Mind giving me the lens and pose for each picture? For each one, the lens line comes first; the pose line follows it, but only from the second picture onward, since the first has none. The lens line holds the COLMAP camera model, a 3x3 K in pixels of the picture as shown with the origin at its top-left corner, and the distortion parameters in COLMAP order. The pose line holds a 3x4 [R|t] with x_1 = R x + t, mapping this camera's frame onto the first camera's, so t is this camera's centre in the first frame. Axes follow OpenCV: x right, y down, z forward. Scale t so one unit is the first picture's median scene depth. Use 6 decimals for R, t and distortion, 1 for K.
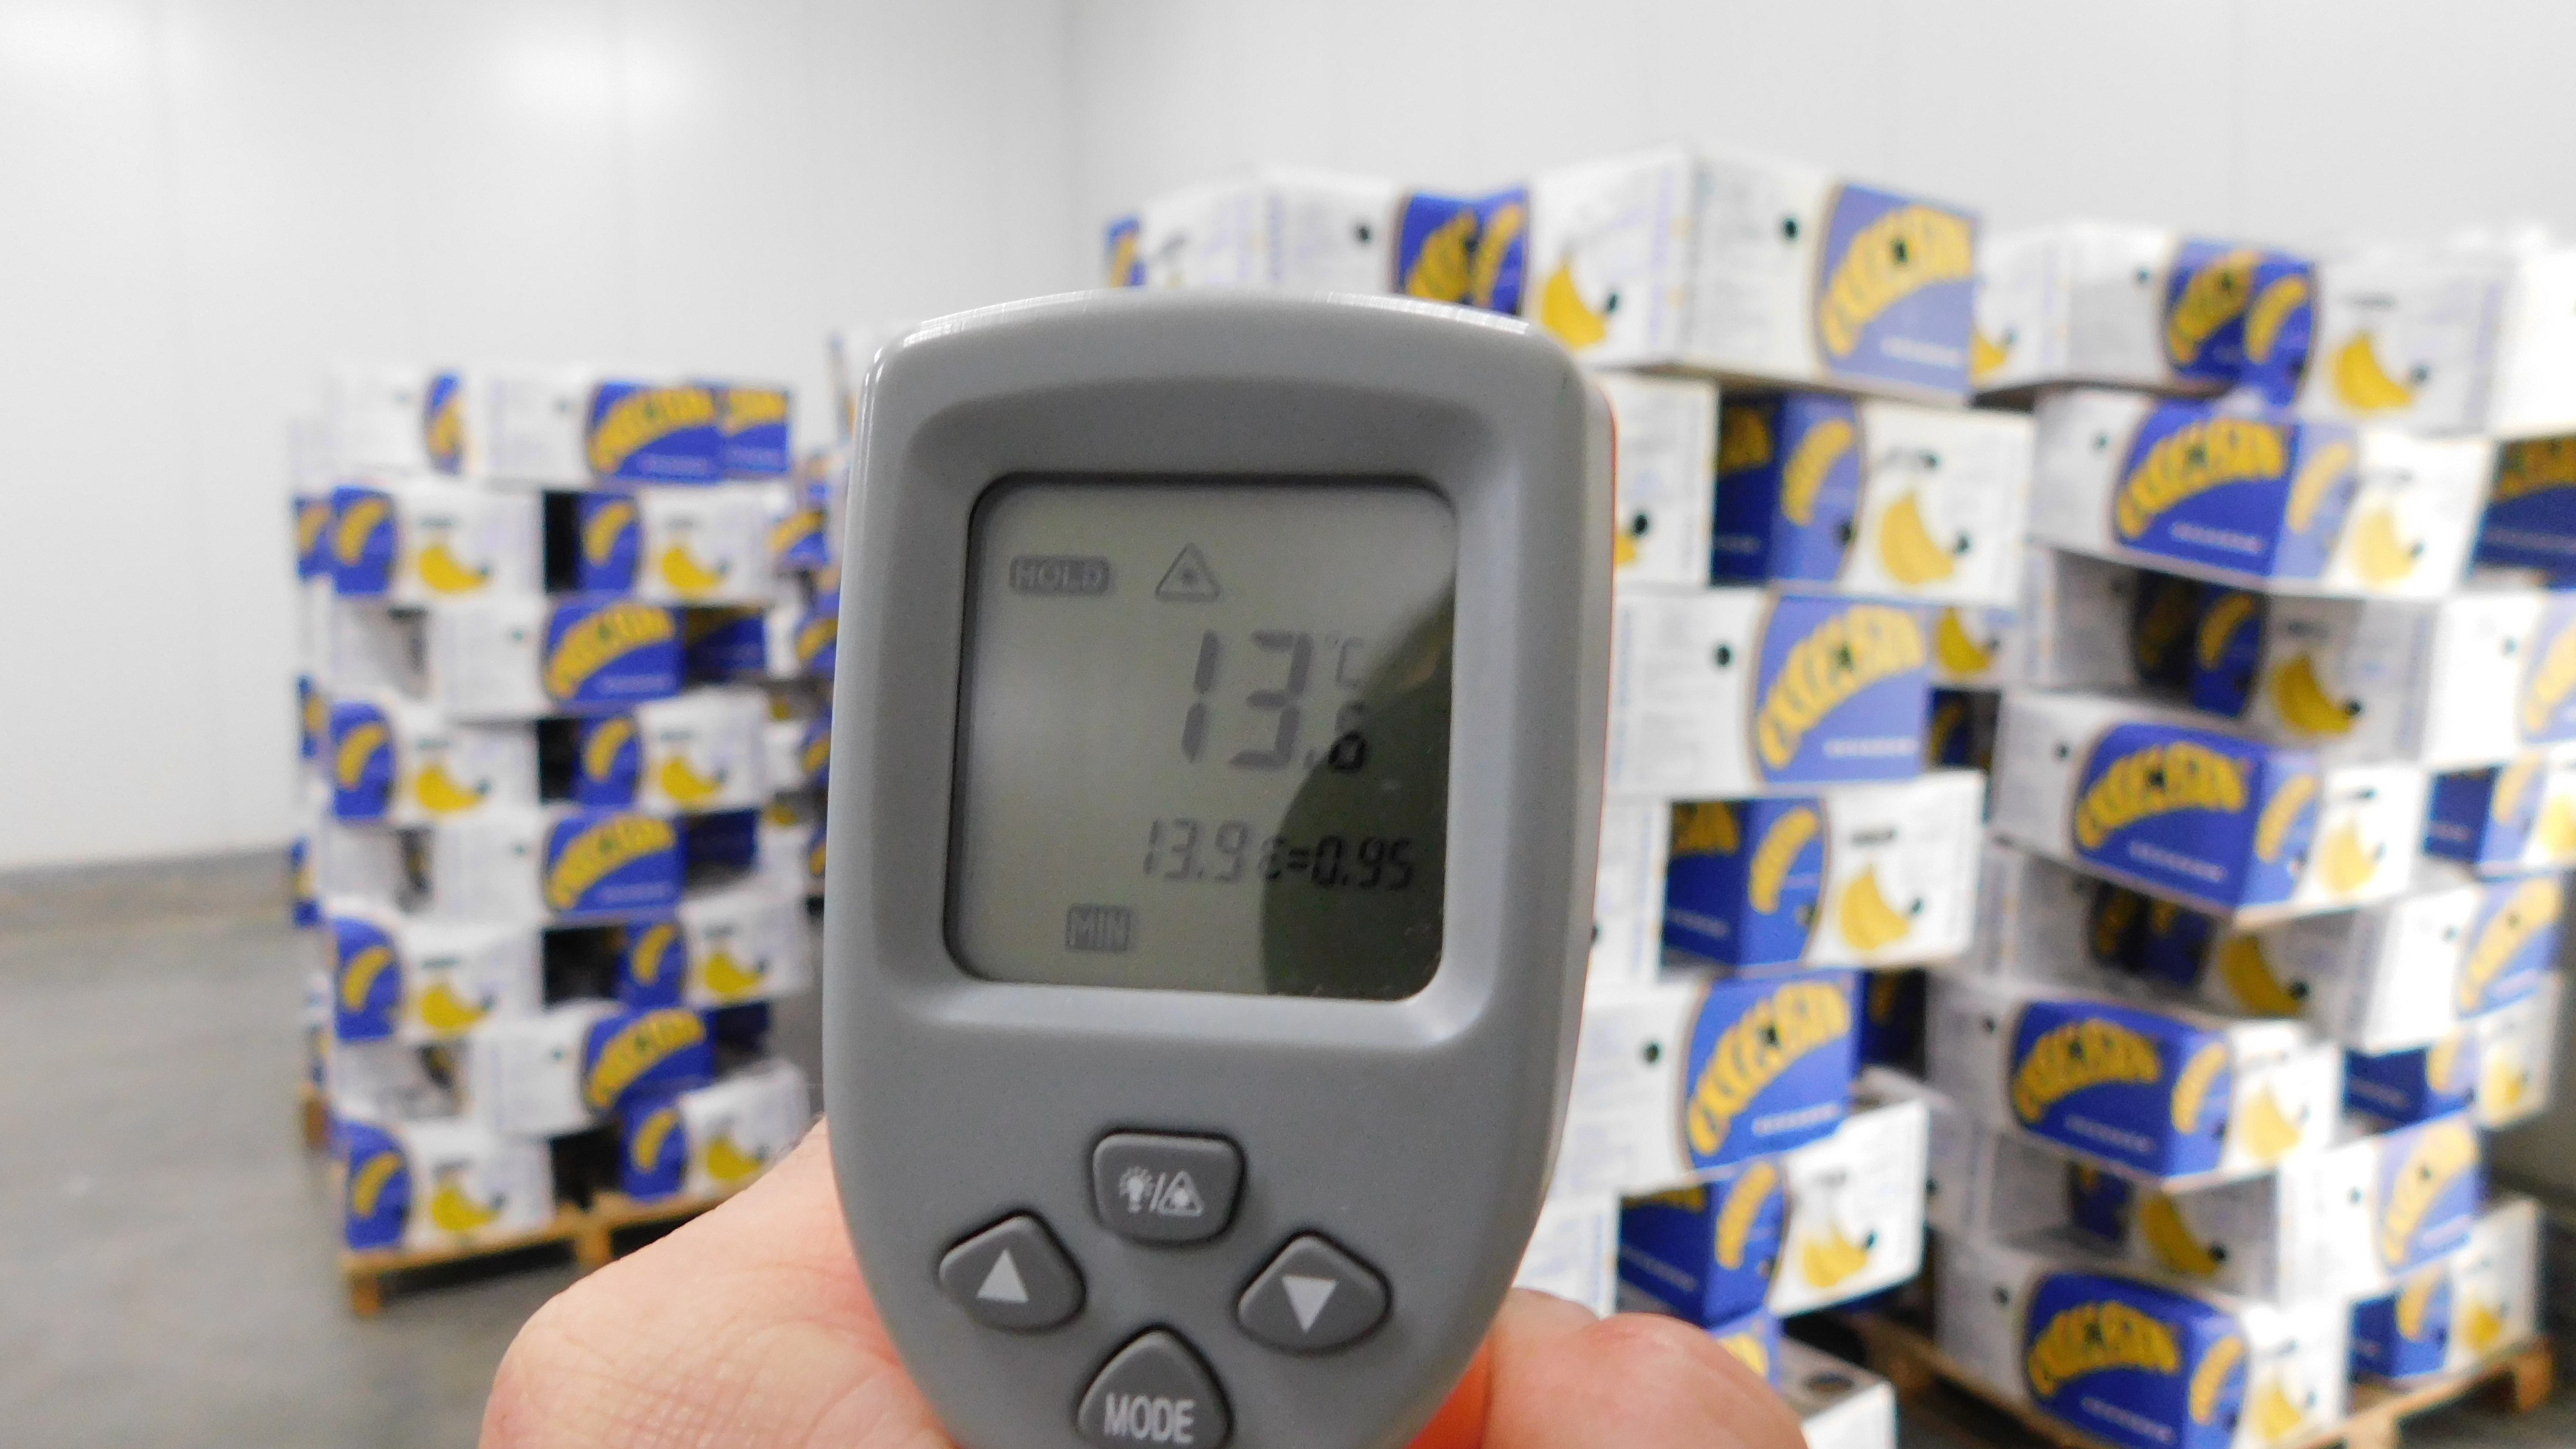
lens RADIAL K [[1829.1, 0, 1282.0], [0, 1829.1, 725.6], [0, 0, 1]] dist [-0.040956, 0.043014]
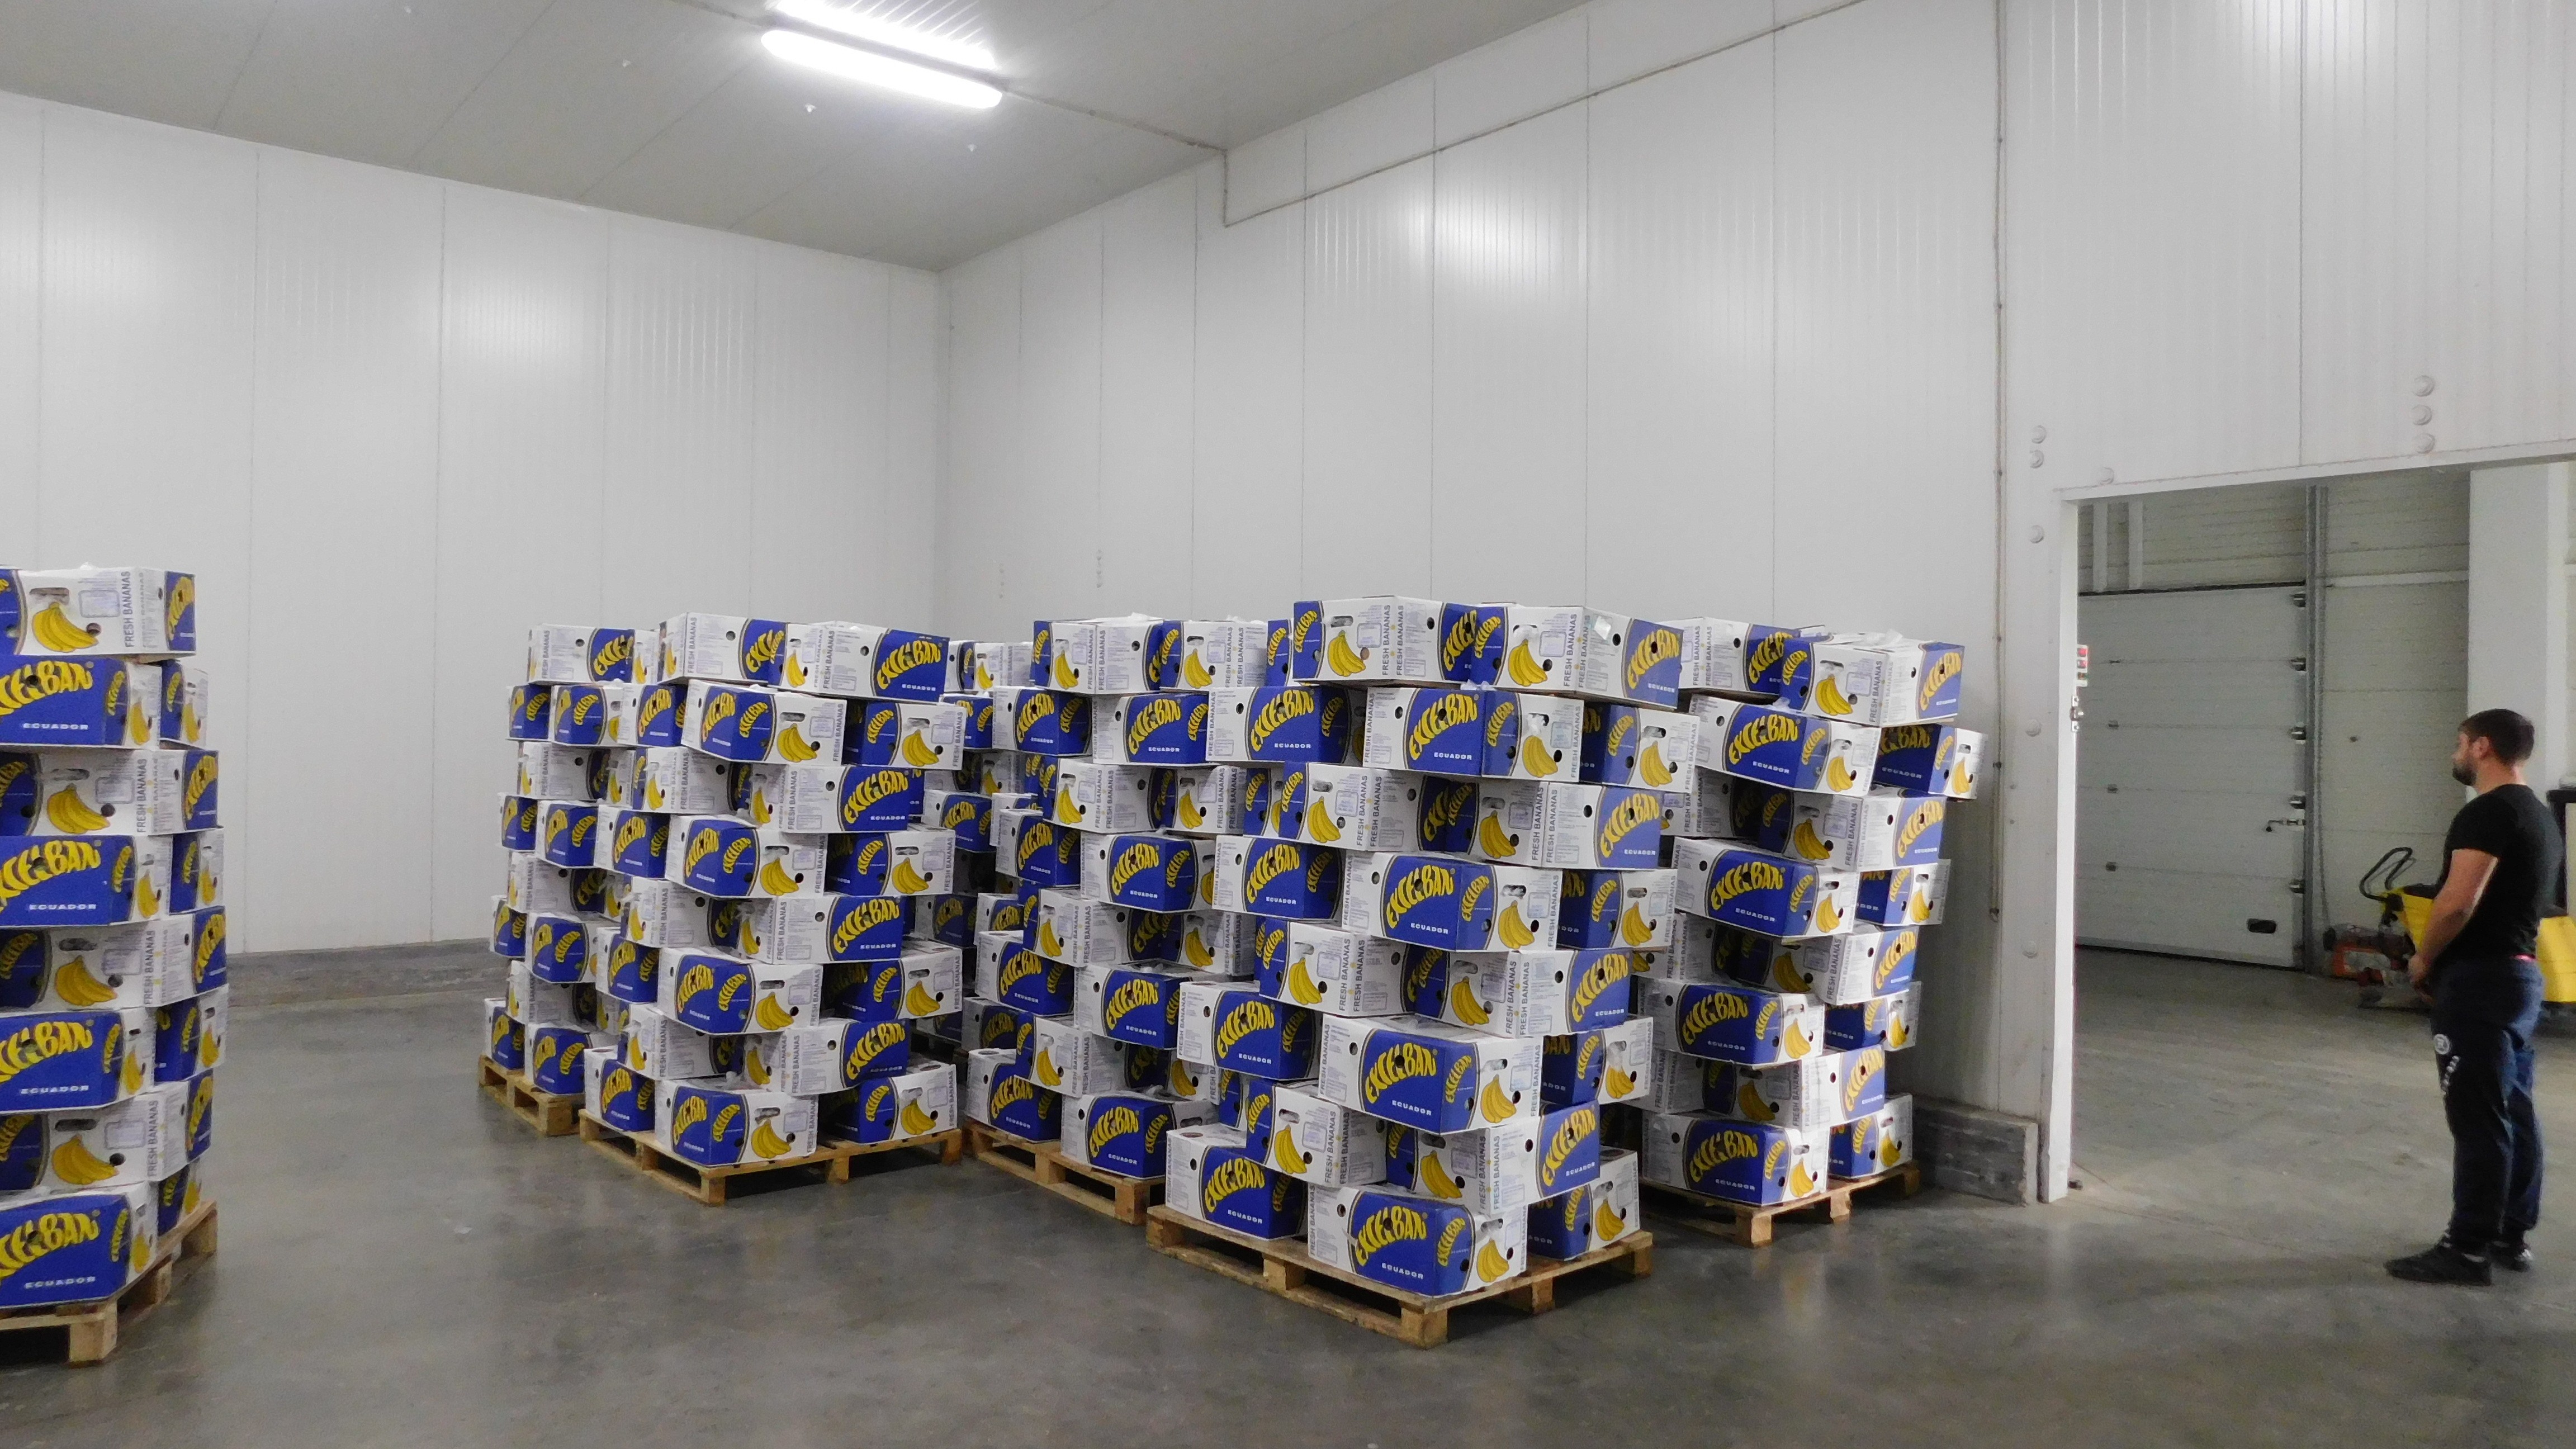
lens RADIAL K [[1793.0, 0, 1286.1], [0, 1793.0, 720.1], [0, 0, 1]] dist [-0.042404, 0.033261]
pose [[0.973932, 0.041049, 0.223094, -0.522215], [-0.017586, 0.994194, -0.106156, 0.077405], [-0.226156, 0.099466, 0.968999, -0.935272]]
